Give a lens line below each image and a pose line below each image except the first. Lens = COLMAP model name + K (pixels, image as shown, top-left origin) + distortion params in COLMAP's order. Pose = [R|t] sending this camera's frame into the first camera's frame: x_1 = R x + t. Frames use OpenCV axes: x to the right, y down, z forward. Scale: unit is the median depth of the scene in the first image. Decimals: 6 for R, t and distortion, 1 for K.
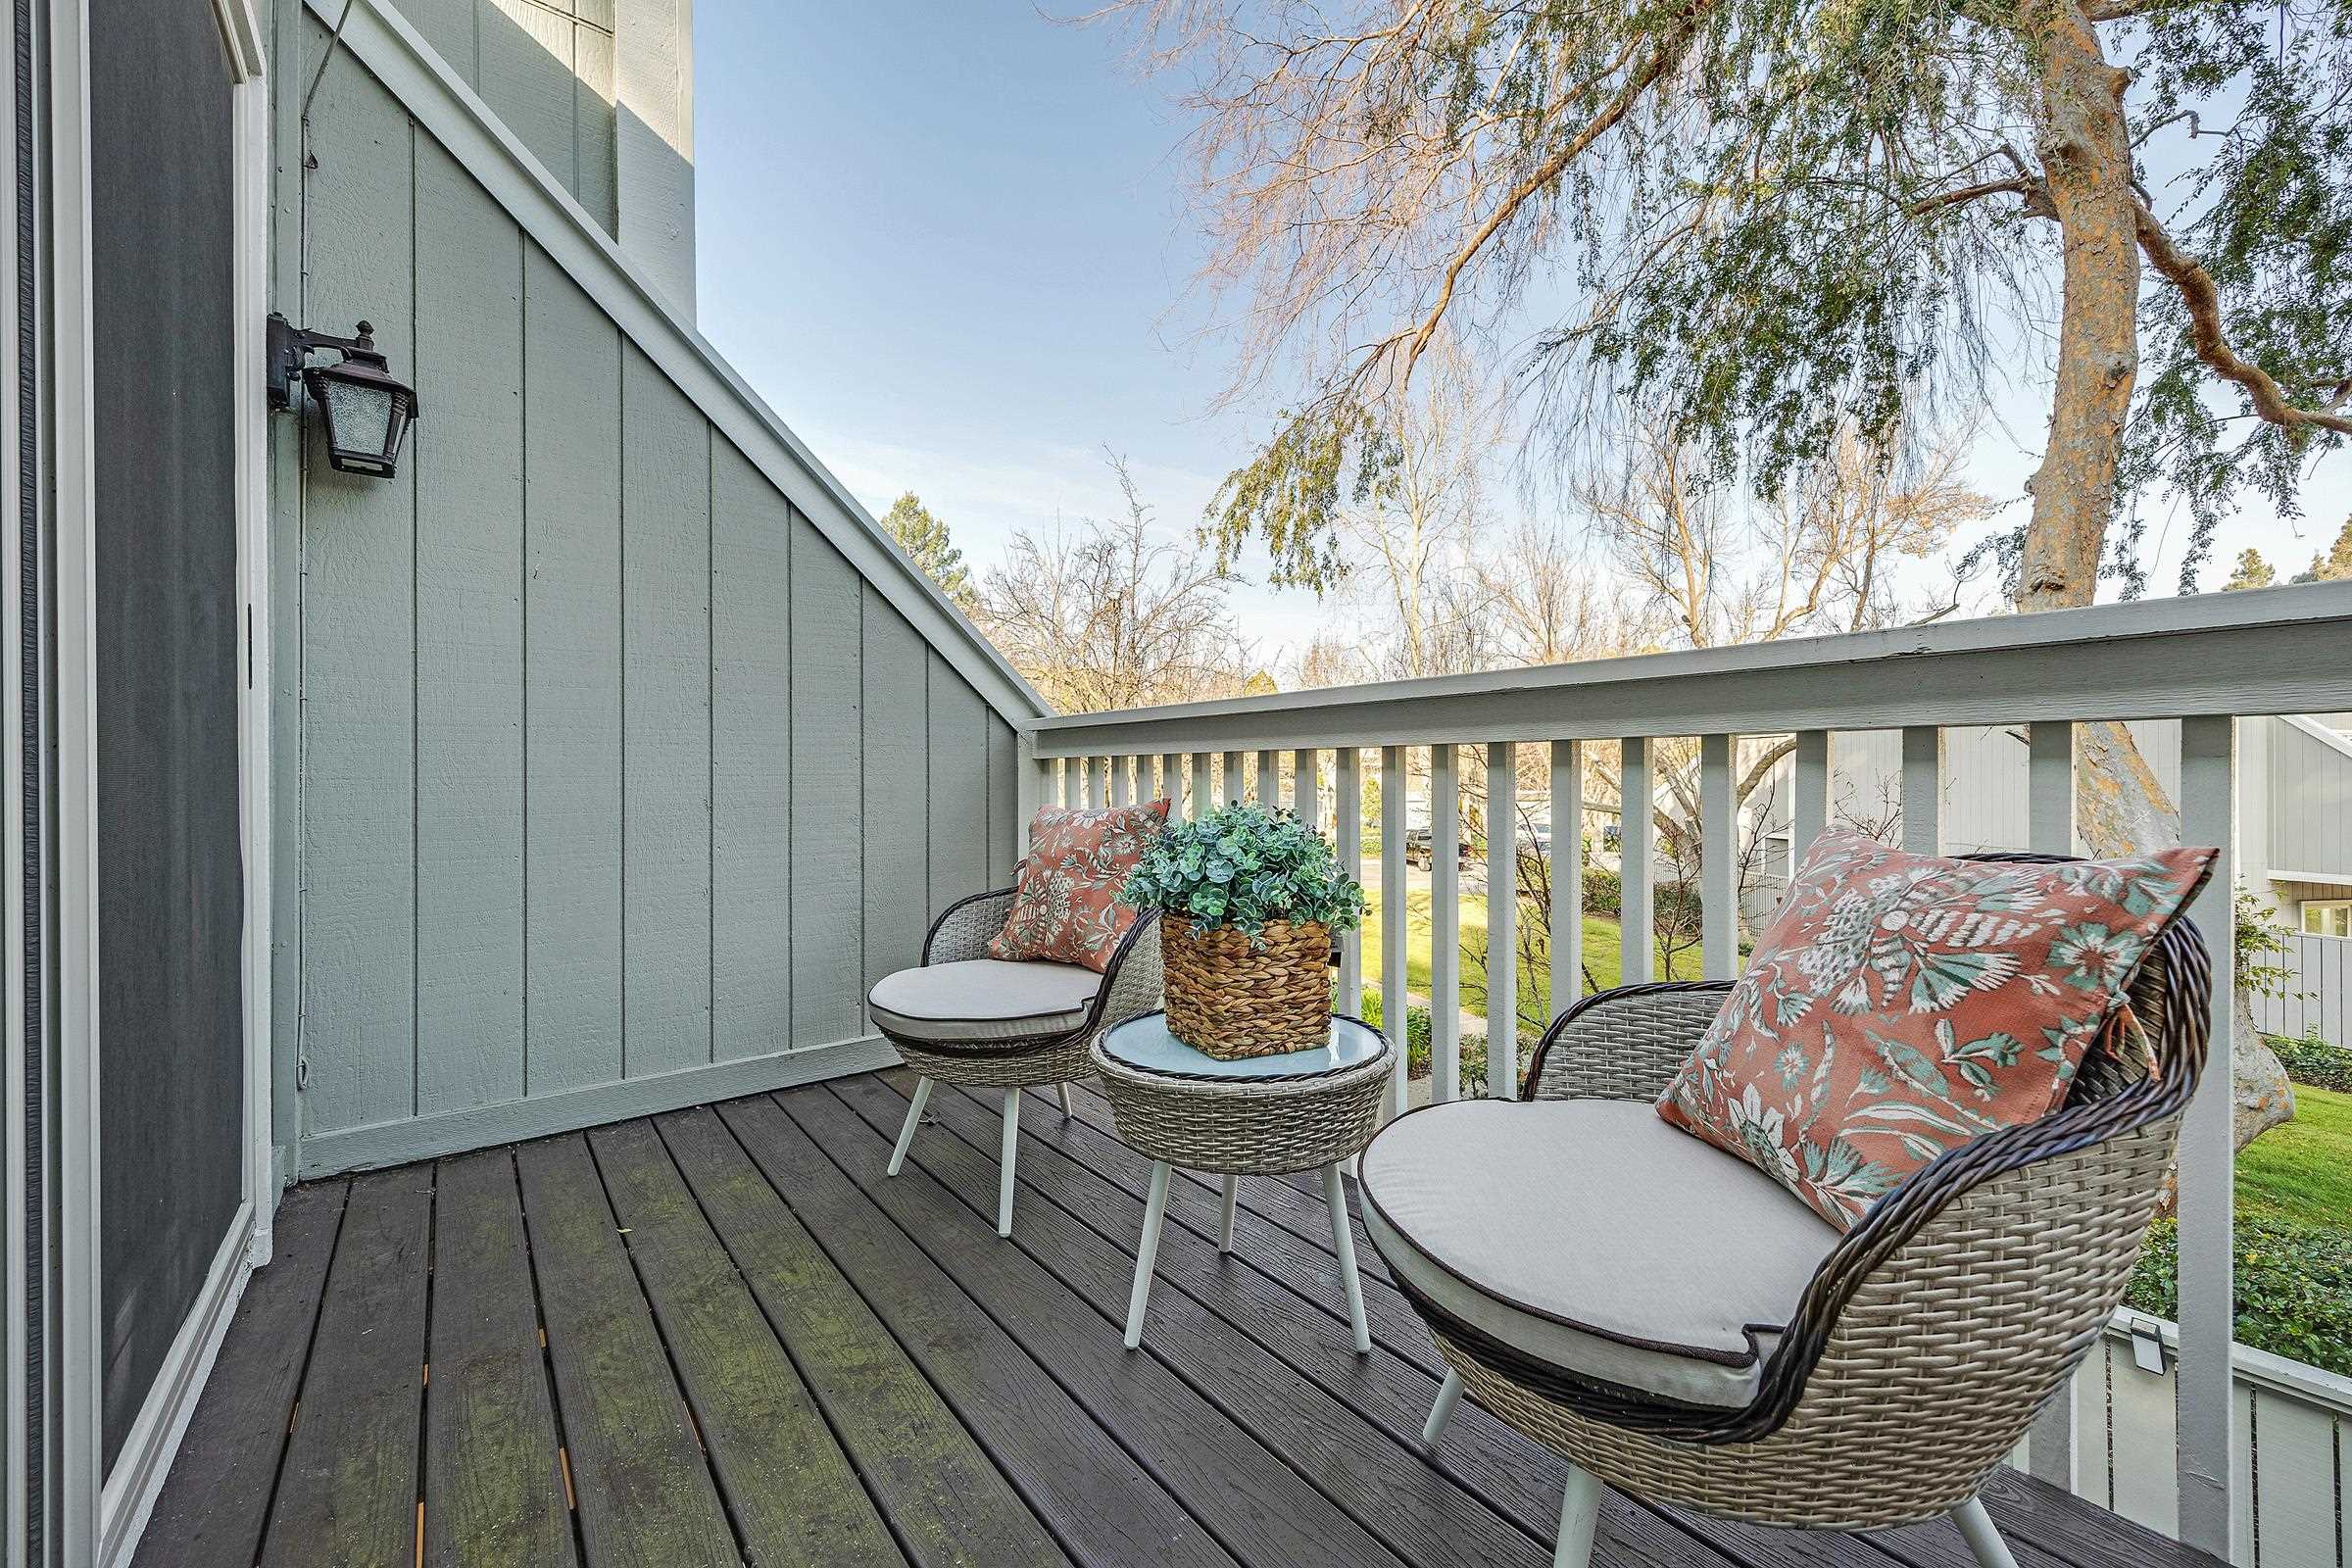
lens RADIAL K [[967.8, 0, 1176.0], [0, 967.8, 784.0], [0, 0, 1]] dist [0.015032, -0.000609]
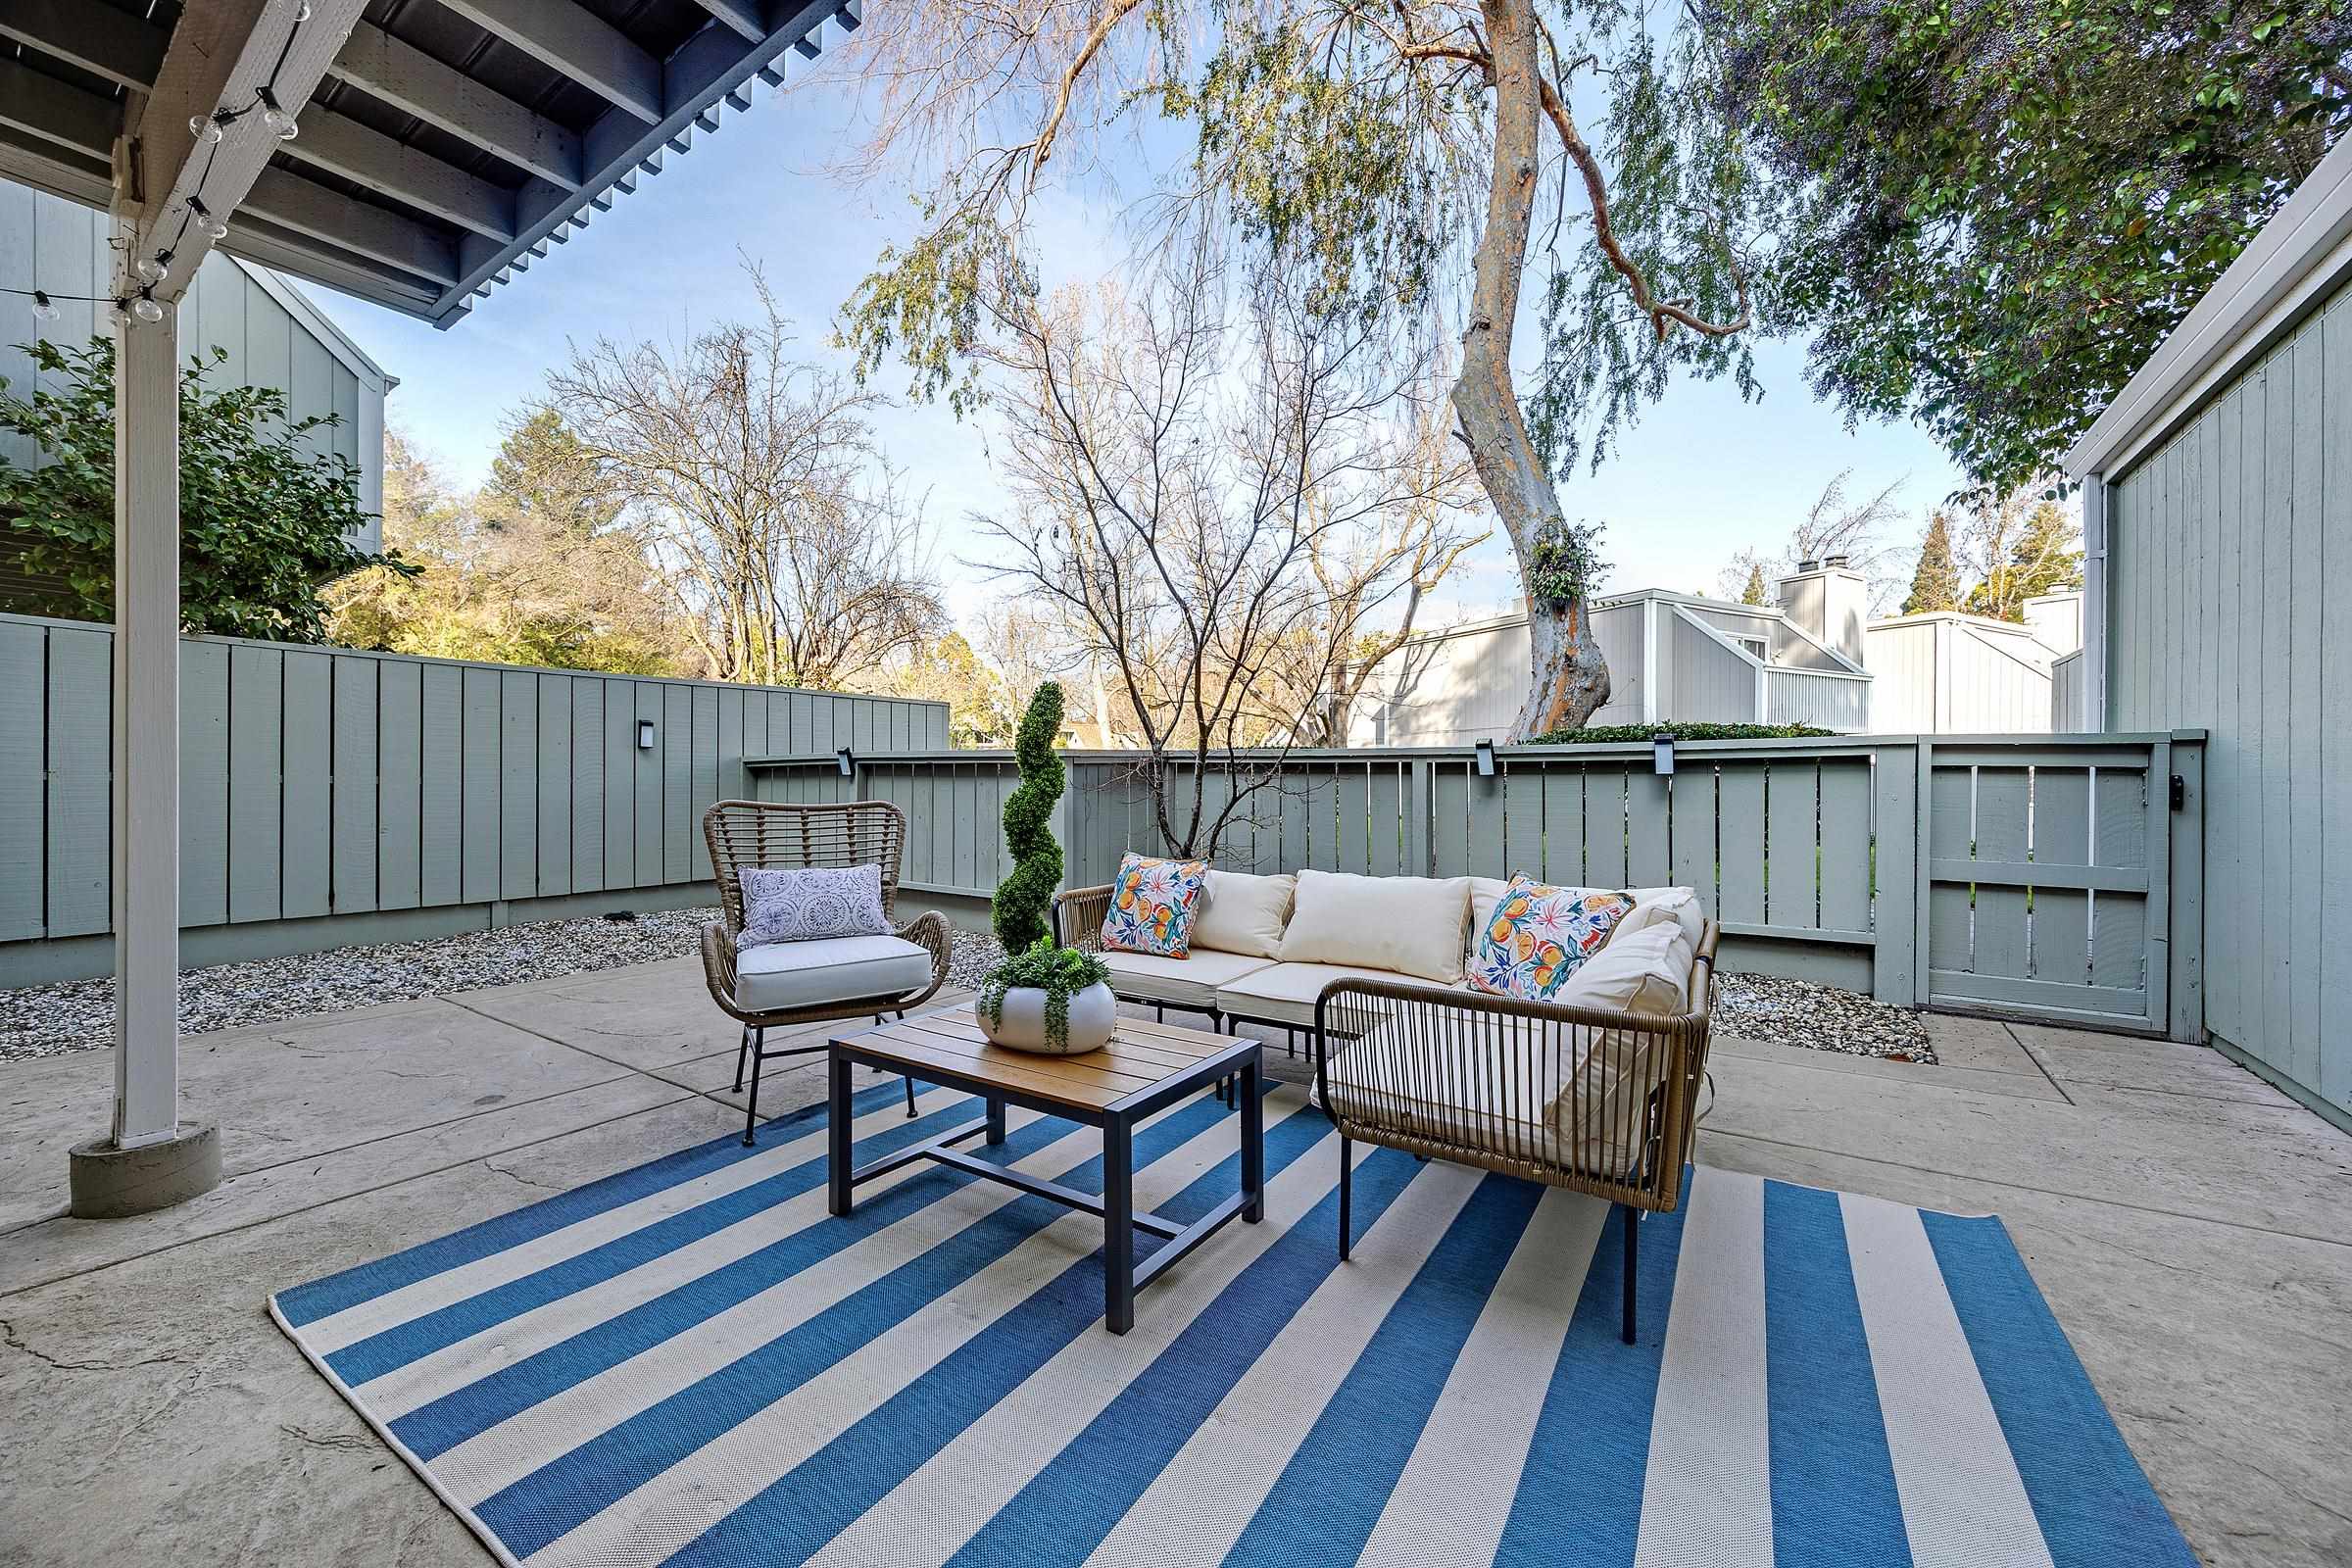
lens RADIAL K [[932.7, 0, 1176.0], [0, 932.7, 784.0], [0, 0, 1]] dist [-0.000634, -0.000147]
pose [[0.950964, 0.006751, 0.309228, 0.070085], [-0.007957, 0.999965, 0.002640, 0.222012], [-0.309199, -0.004971, 0.950984, -0.028985]]
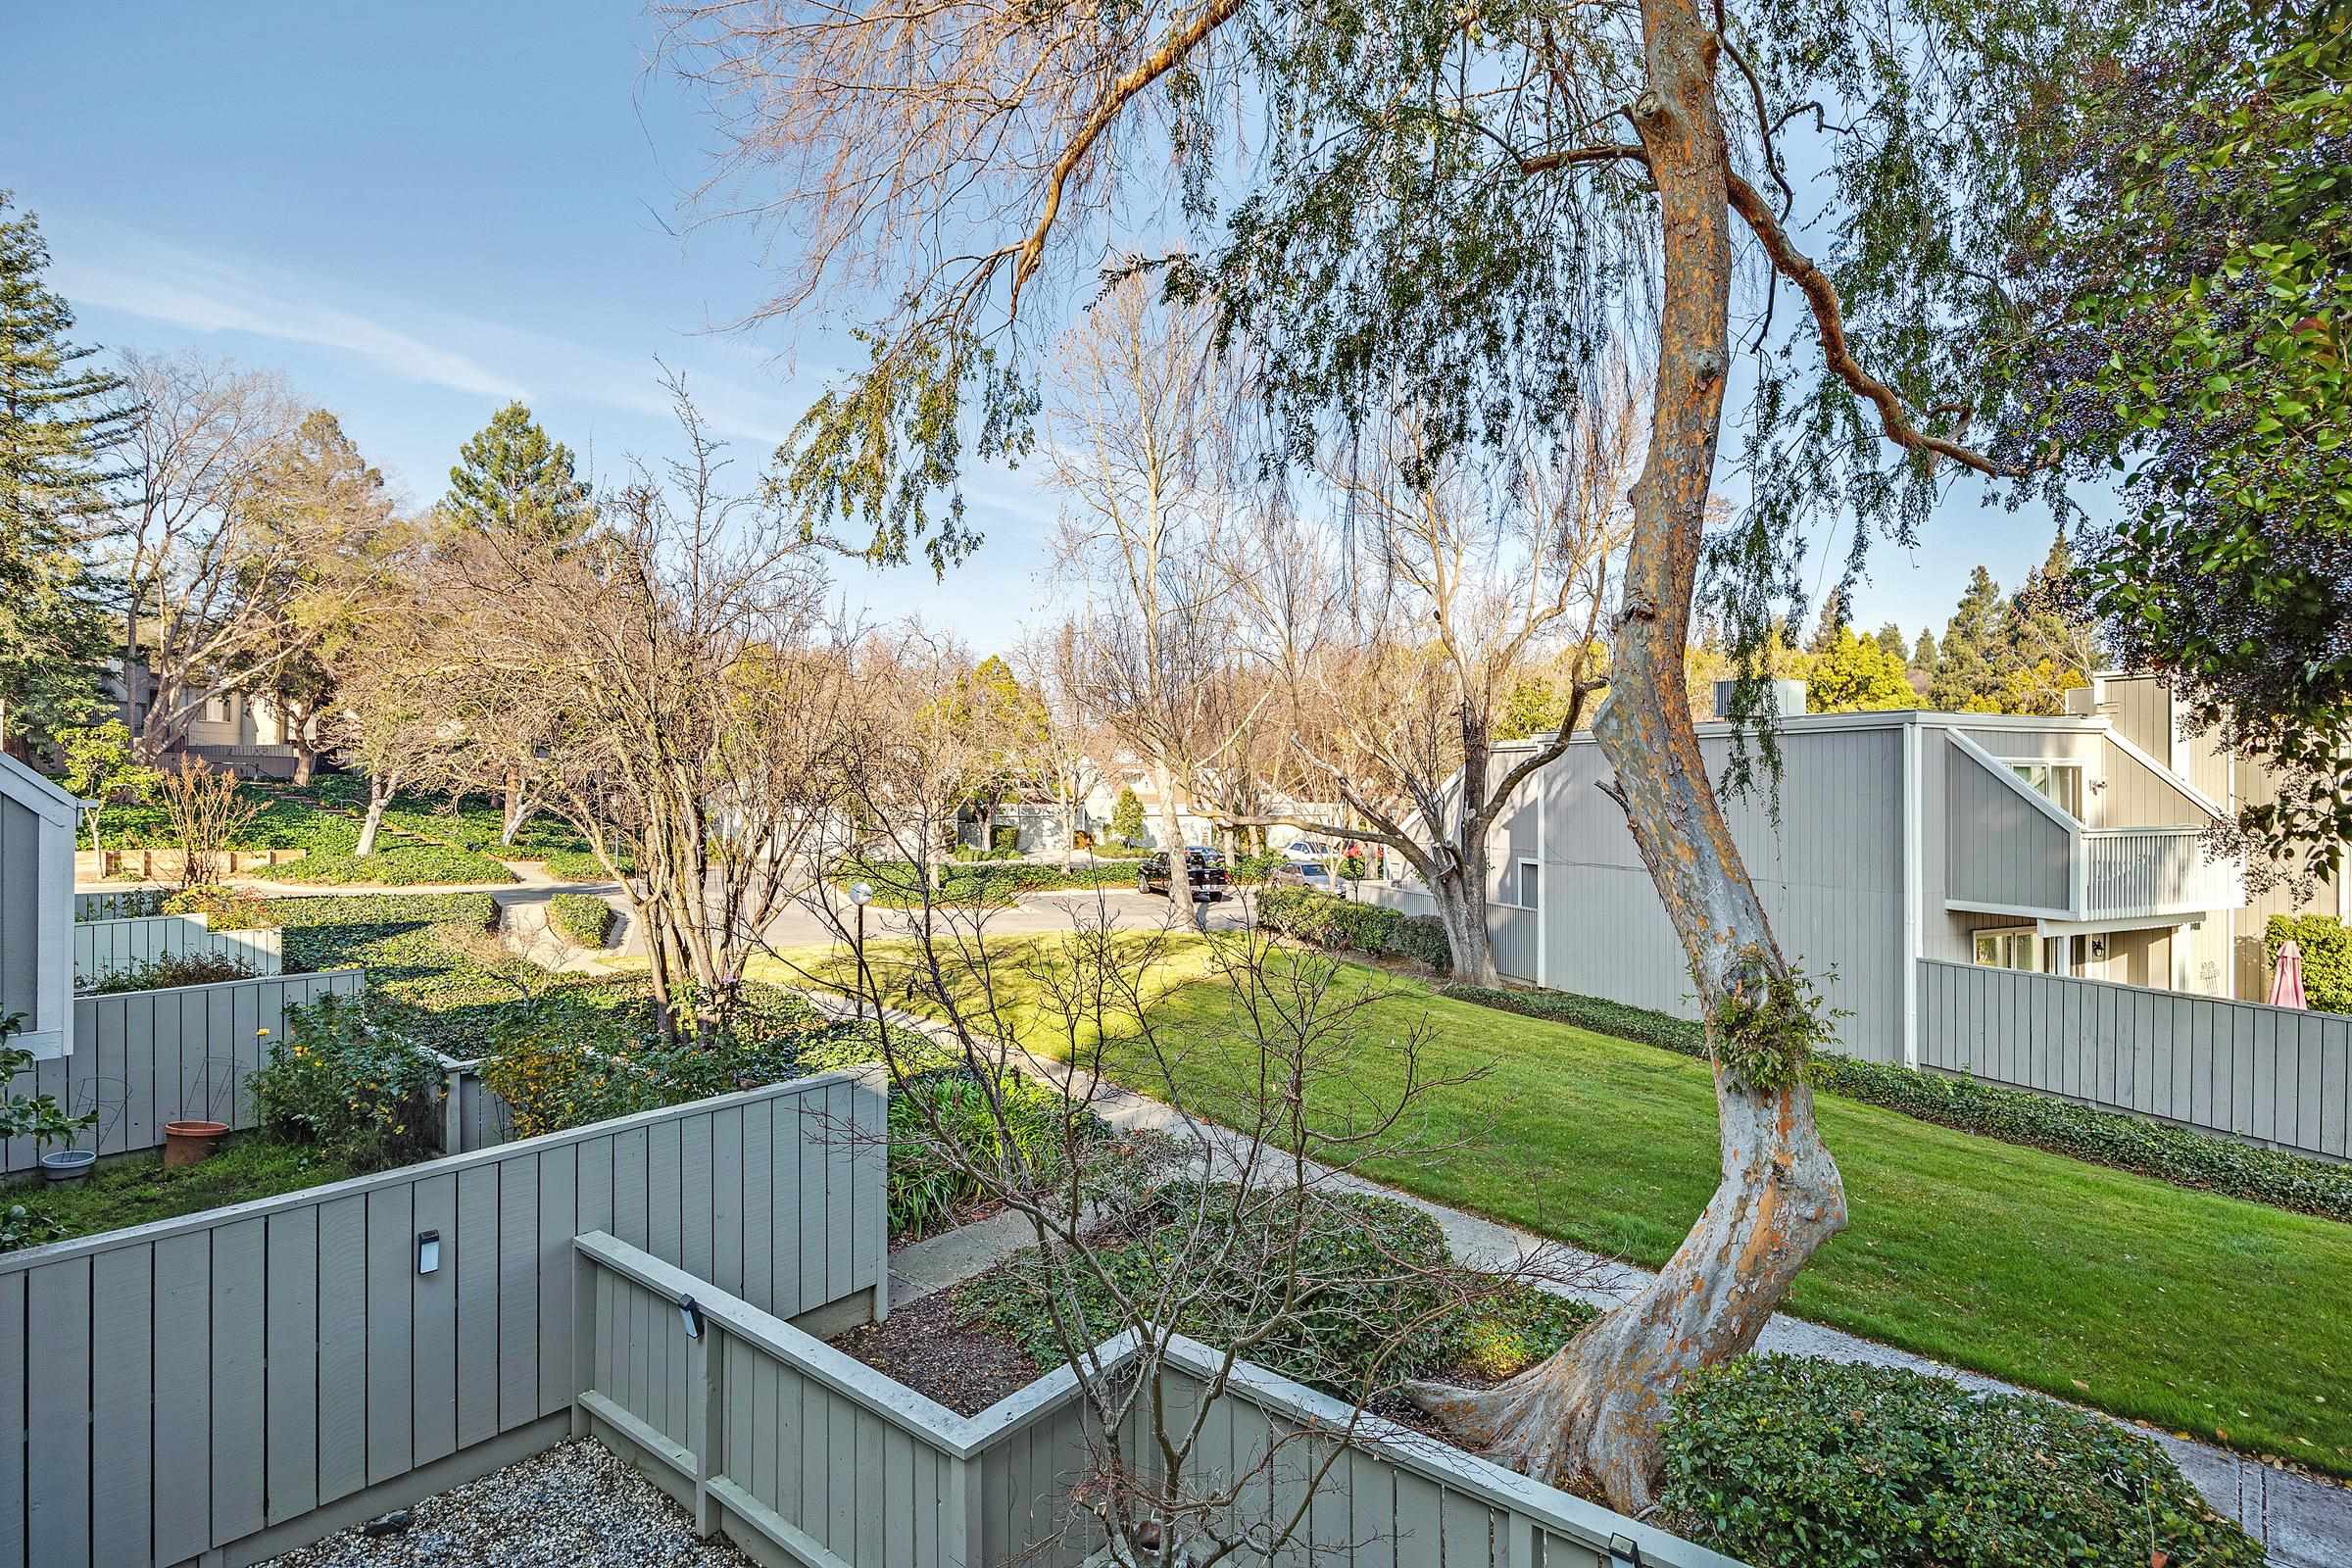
lens RADIAL K [[1170.3, 0, 1183.1], [0, 1170.3, 784.2], [0, 0, 1]] dist [-0.004381, 0.000379]
pose [[0.974919, 0.005237, 0.222497, 0.149797], [-0.004296, 0.999980, -0.004714, -0.025693], [-0.222517, 0.003640, 0.974922, 0.050336]]
